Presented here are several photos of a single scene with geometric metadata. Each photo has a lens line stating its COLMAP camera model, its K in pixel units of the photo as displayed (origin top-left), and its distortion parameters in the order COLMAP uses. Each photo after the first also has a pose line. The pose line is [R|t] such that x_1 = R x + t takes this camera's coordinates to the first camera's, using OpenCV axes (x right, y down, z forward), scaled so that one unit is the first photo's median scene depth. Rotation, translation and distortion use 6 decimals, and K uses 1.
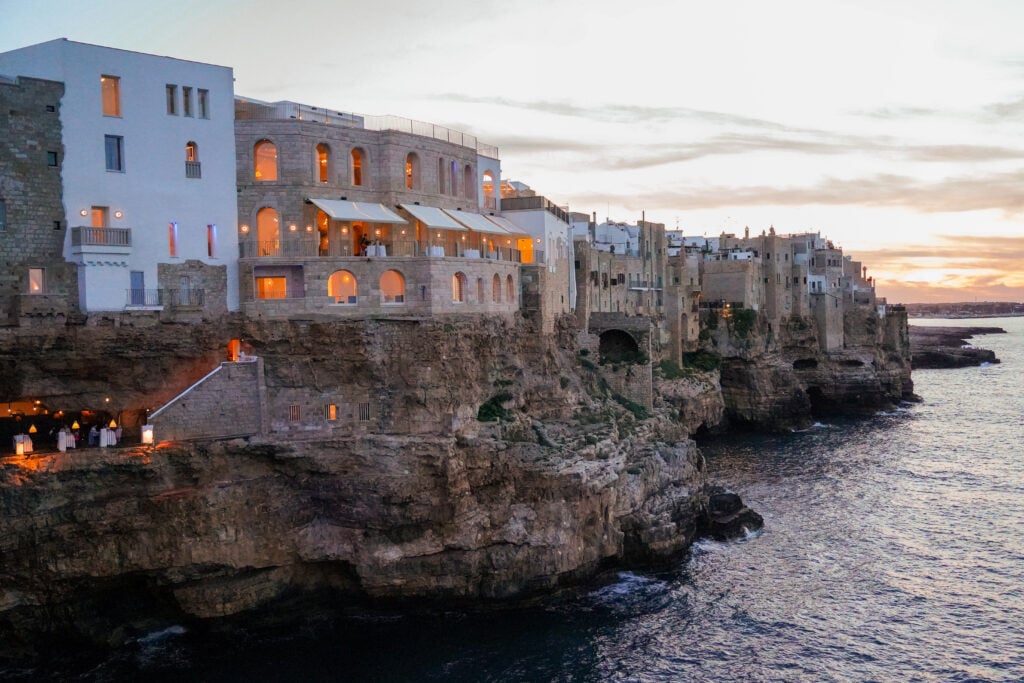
lens RADIAL K [[1132.7, 0, 512.0], [0, 1132.7, 353.3], [0, 0, 1]] dist [0.080783, 0.010996]
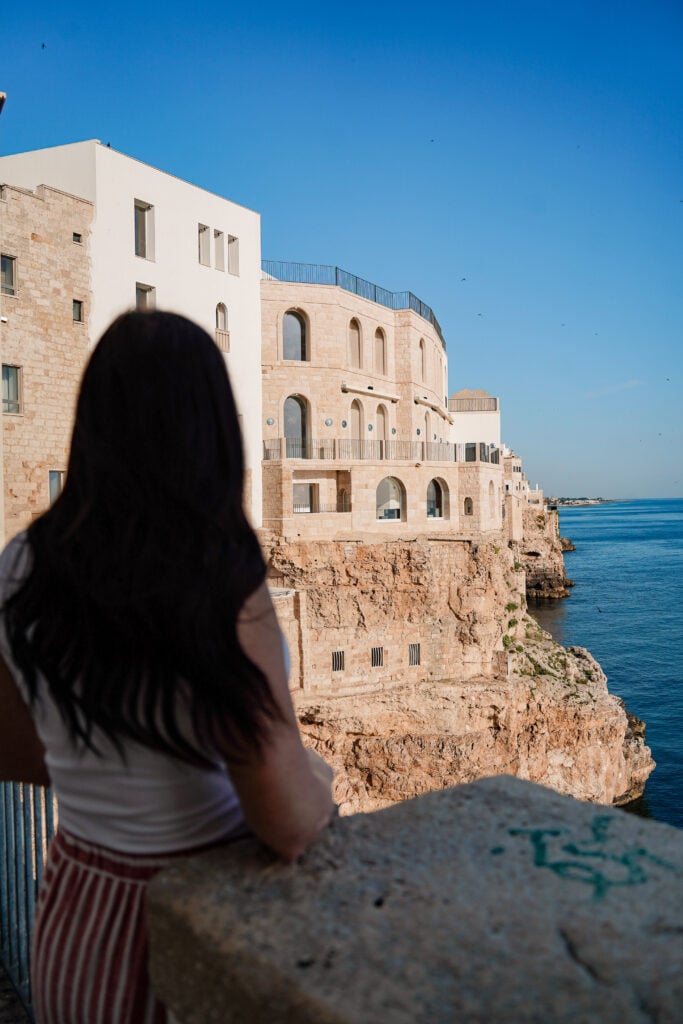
lens RADIAL K [[887.3, 0, 341.5], [0, 887.3, 512.0], [0, 0, 1]] dist [-0.062240, 0.054843]
pose [[0.959388, 0.008083, 0.281974, -0.359468], [-0.002194, 0.999773, -0.021194, -0.035972], [-0.282081, 0.019715, 0.959188, 0.418164]]
